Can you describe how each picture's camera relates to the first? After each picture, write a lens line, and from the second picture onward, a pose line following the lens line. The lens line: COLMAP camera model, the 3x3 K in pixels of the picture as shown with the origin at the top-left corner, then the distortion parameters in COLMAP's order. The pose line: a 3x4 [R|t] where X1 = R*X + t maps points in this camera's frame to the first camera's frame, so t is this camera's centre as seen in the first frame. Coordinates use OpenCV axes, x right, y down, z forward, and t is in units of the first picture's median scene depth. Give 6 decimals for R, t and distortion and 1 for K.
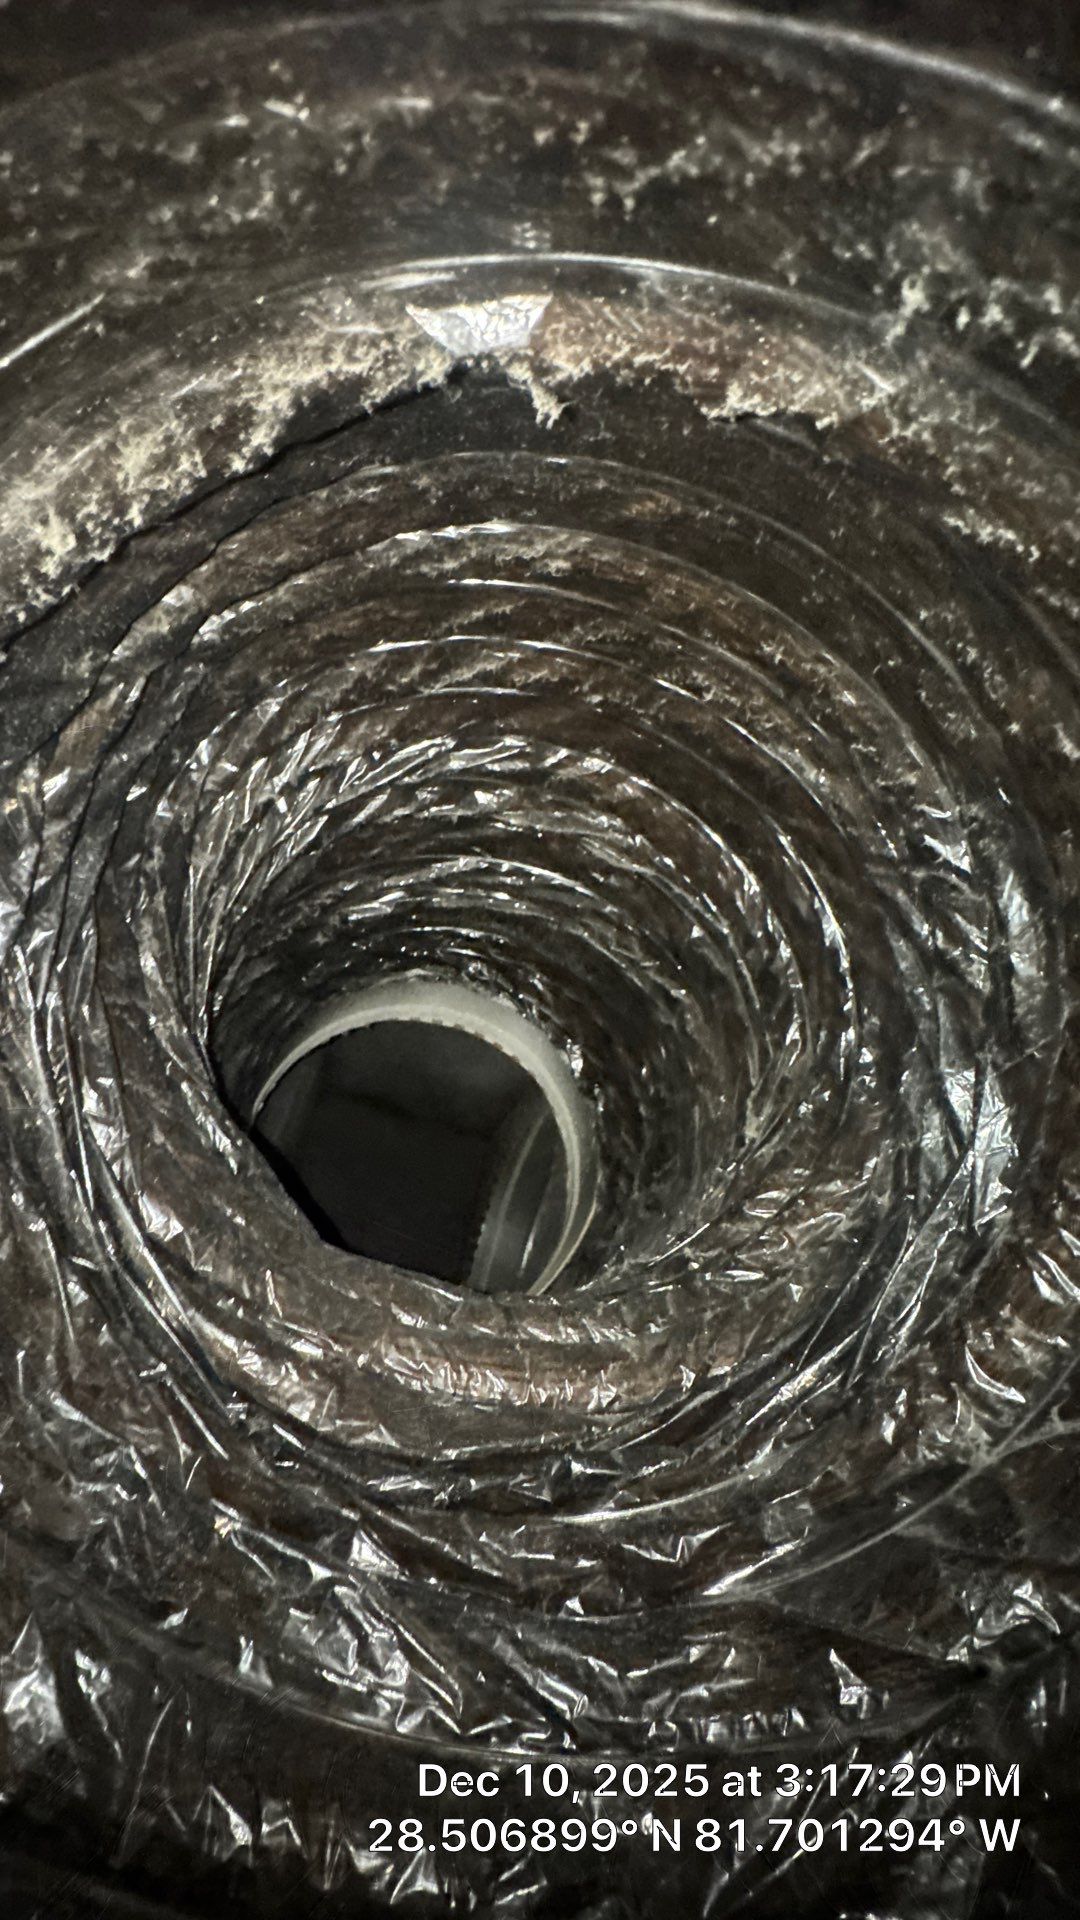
lens RADIAL K [[774.7, 0, 539.7], [0, 774.7, 961.0], [0, 0, 1]] dist [-0.004475, 0.000944]
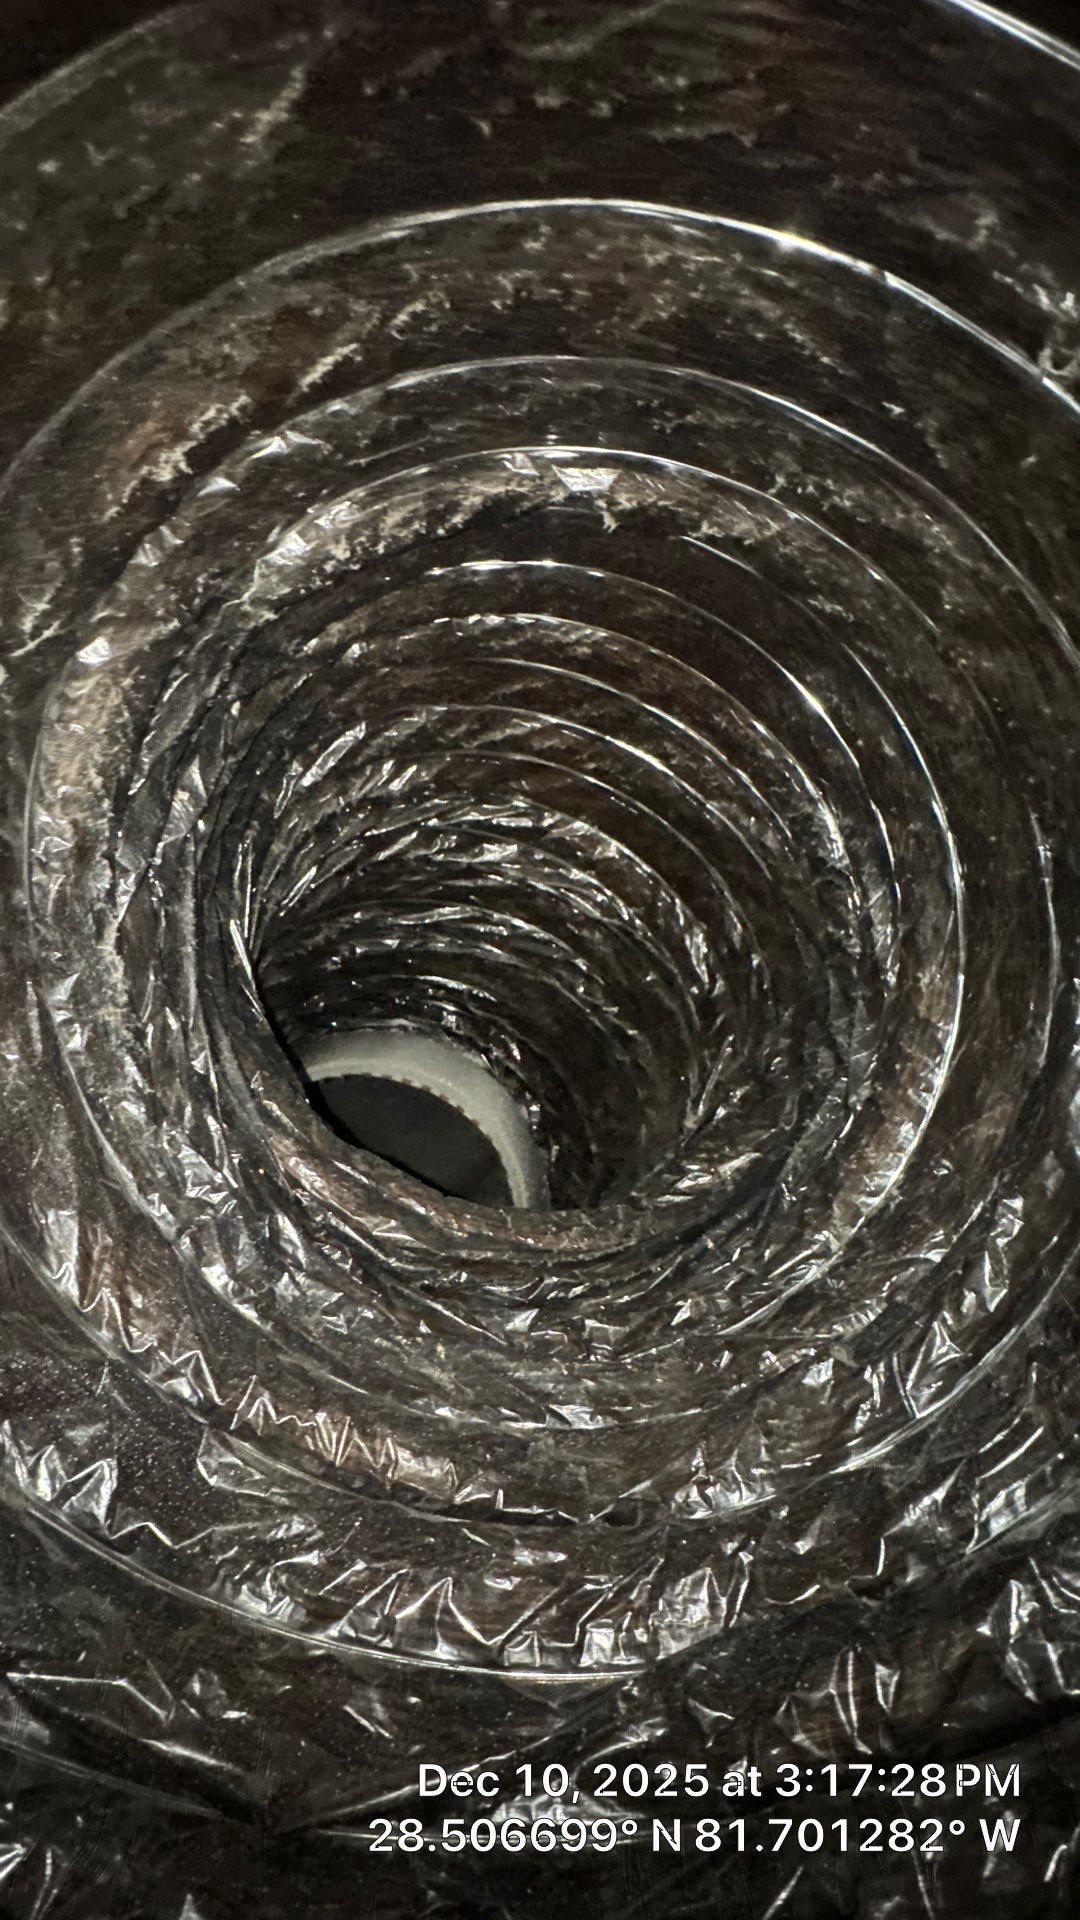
lens RADIAL K [[774.7, 0, 541.0], [0, 774.7, 959.4], [0, 0, 1]] dist [-0.004475, 0.000944]
pose [[0.993209, 0.098702, 0.061597, -0.092442], [-0.083422, 0.973196, -0.214314, 0.412956], [-0.081099, 0.207720, 0.974821, -0.346074]]
